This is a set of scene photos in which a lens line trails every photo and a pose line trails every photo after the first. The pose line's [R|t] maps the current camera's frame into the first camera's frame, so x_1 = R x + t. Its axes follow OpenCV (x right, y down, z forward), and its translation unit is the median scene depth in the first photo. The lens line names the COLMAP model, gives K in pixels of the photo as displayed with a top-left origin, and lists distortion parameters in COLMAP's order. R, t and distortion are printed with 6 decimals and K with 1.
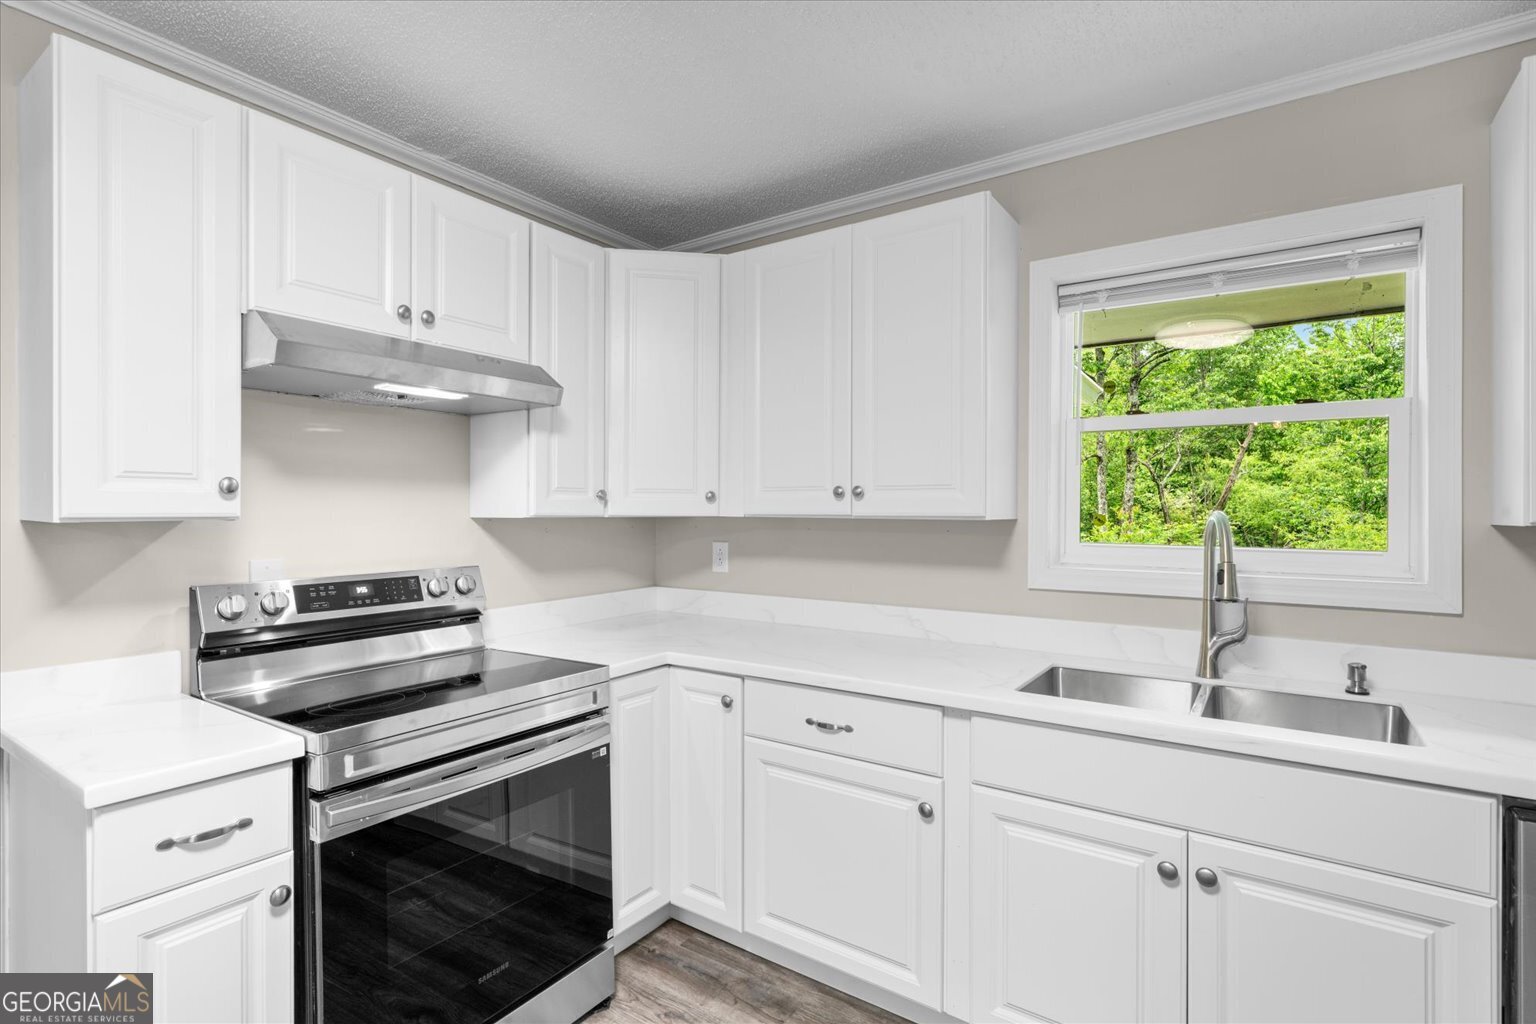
lens RADIAL K [[728.0, 0, 770.4], [0, 728.0, 510.5], [0, 0, 1]] dist [0.013696, 0.001825]
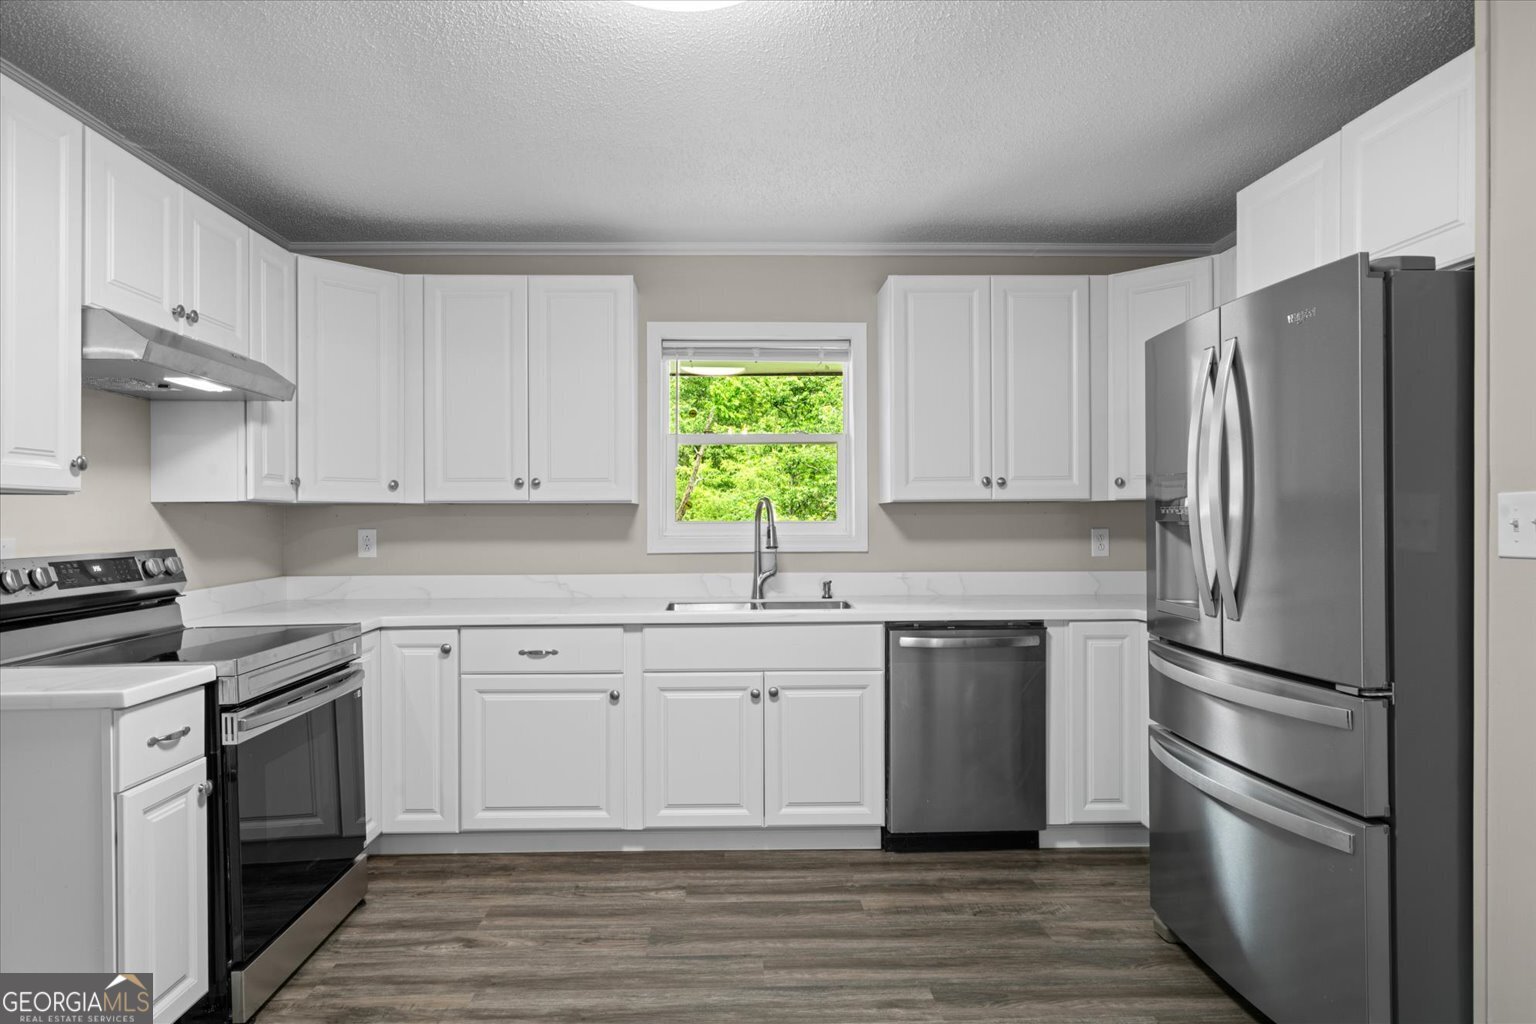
lens RADIAL K [[852.3, 0, 764.2], [0, 852.3, 518.7], [0, 0, 1]] dist [0.043989, 0.000442]
pose [[0.795603, -0.009950, 0.605737, -0.516147], [0.009967, 0.999945, 0.003333, 0.040594], [-0.605736, 0.003385, 0.795658, -0.497722]]
